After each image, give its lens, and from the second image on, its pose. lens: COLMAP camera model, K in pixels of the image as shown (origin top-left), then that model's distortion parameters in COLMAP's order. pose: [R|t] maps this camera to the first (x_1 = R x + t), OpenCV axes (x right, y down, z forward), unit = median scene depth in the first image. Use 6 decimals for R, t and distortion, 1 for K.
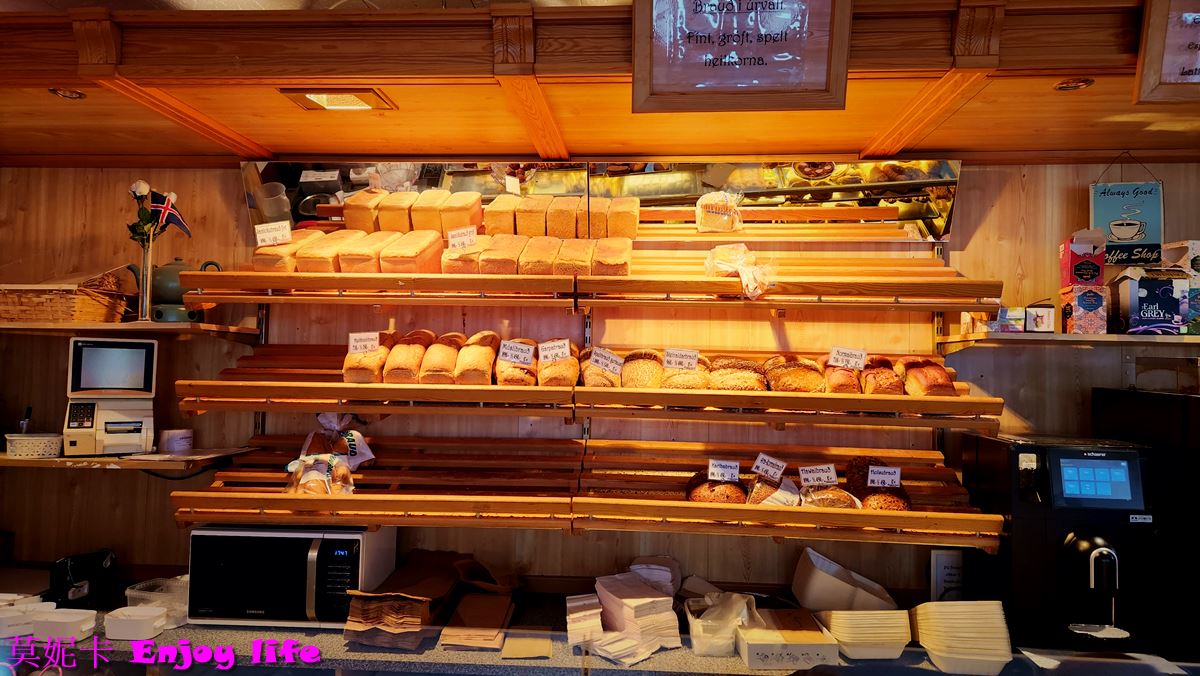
lens RADIAL K [[807.5, 0, 600.1], [0, 807.5, 335.5], [0, 0, 1]] dist [0.041851, -0.025311]
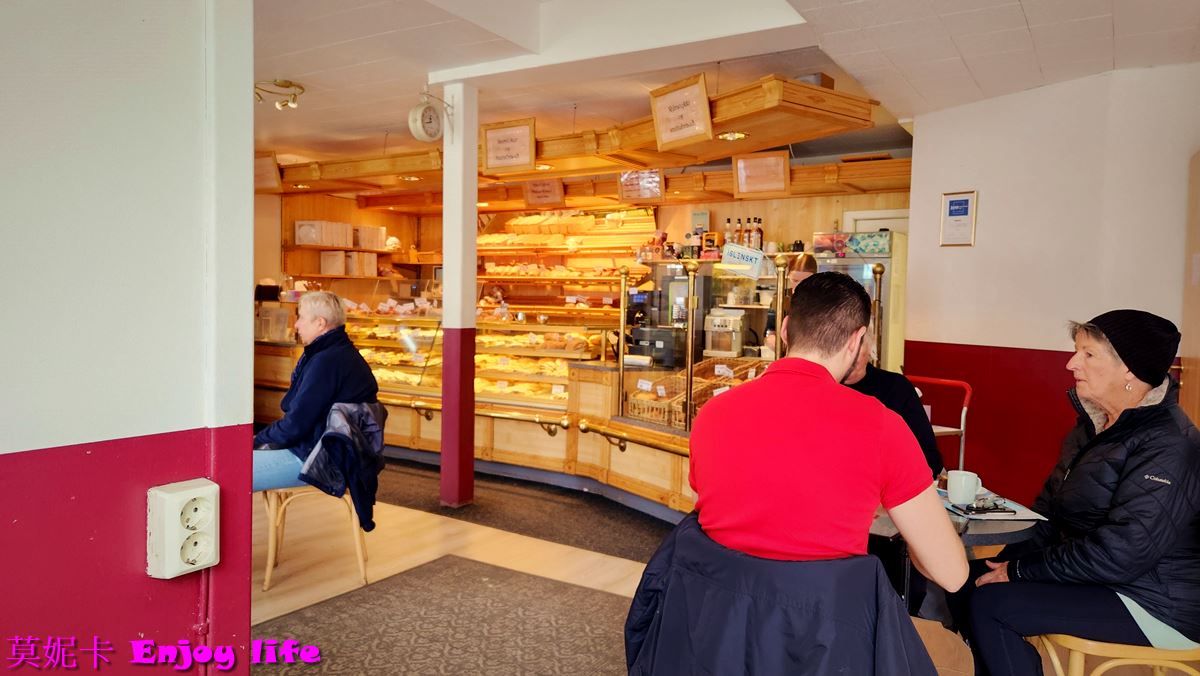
lens RADIAL K [[807.5, 0, 600.3], [0, 807.5, 338.3], [0, 0, 1]] dist [0.041851, -0.025311]
pose [[0.877946, 0.027147, -0.477989, 1.978026], [0.003112, 0.998046, 0.062398, 0.113031], [0.478750, -0.056270, 0.876146, -2.092052]]
